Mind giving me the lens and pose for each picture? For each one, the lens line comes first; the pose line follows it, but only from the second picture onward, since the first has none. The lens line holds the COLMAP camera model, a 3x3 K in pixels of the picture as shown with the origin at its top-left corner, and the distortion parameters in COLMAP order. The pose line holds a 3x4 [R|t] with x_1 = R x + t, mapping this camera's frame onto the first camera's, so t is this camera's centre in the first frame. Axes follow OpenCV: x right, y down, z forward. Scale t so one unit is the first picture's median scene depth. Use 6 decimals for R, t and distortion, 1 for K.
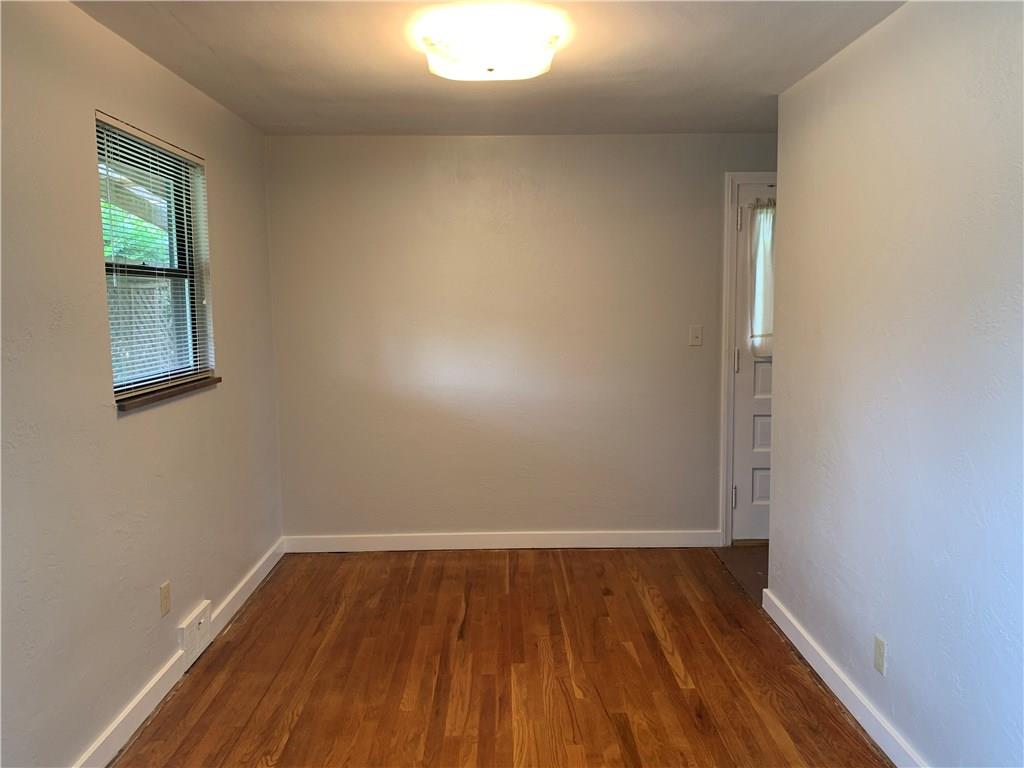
lens RADIAL K [[776.0, 0, 513.1], [0, 776.0, 382.6], [0, 0, 1]] dist [0.013153, -0.028145]
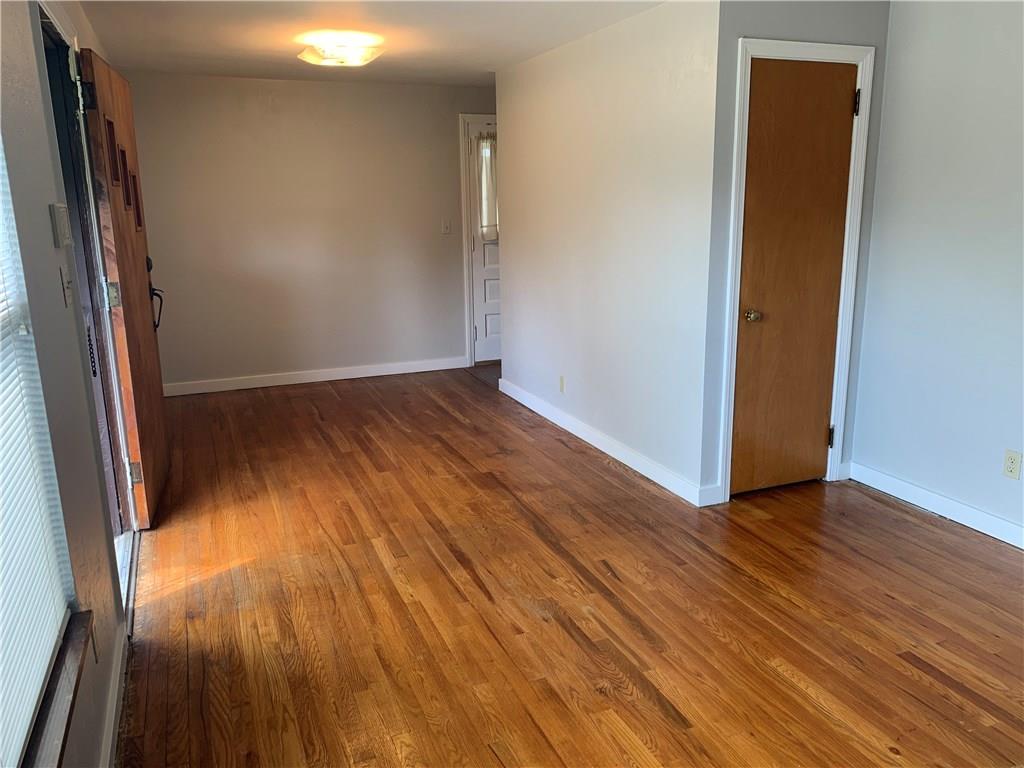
lens RADIAL K [[776.0, 0, 512.0], [0, 776.0, 382.3], [0, 0, 1]] dist [0.013153, -0.028145]
pose [[0.928471, -0.084988, 0.361550, -0.281787], [0.041220, 0.991033, 0.127104, 0.068484], [-0.369110, -0.103109, 0.923648, -0.606314]]
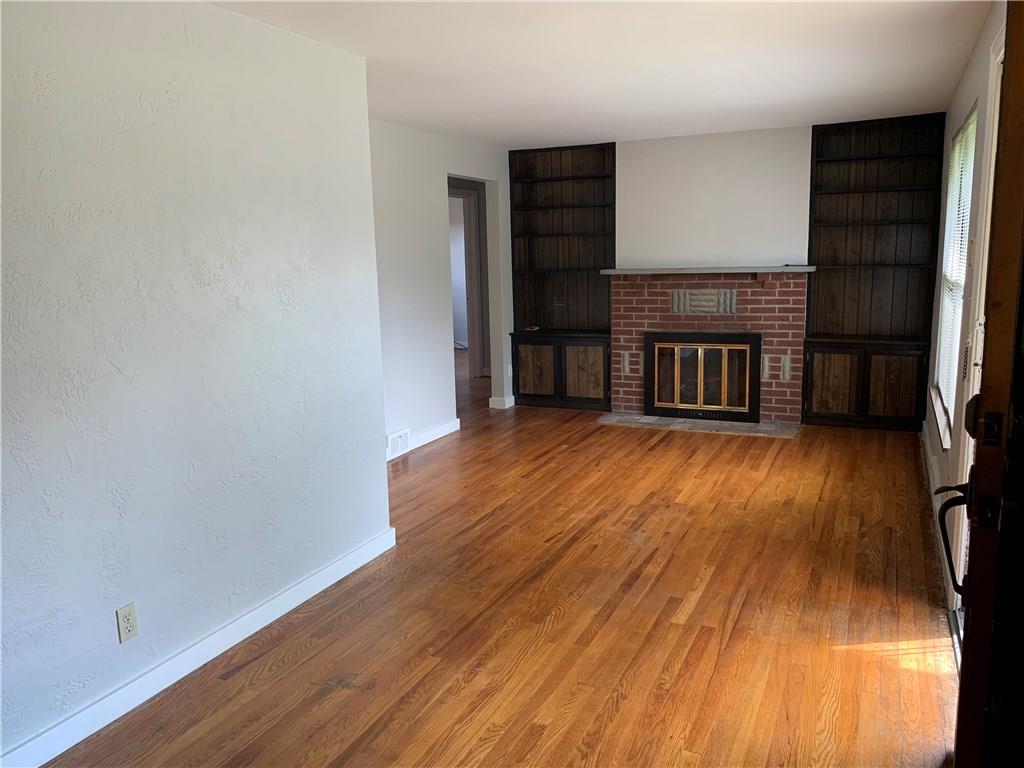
lens RADIAL K [[776.0, 0, 512.7], [0, 776.0, 383.6], [0, 0, 1]] dist [0.013153, -0.028145]
pose [[-0.895499, -0.043516, 0.442932, -0.314419], [0.084313, 0.960601, 0.264835, -0.138288], [-0.437005, 0.274504, -0.856548, 1.234226]]
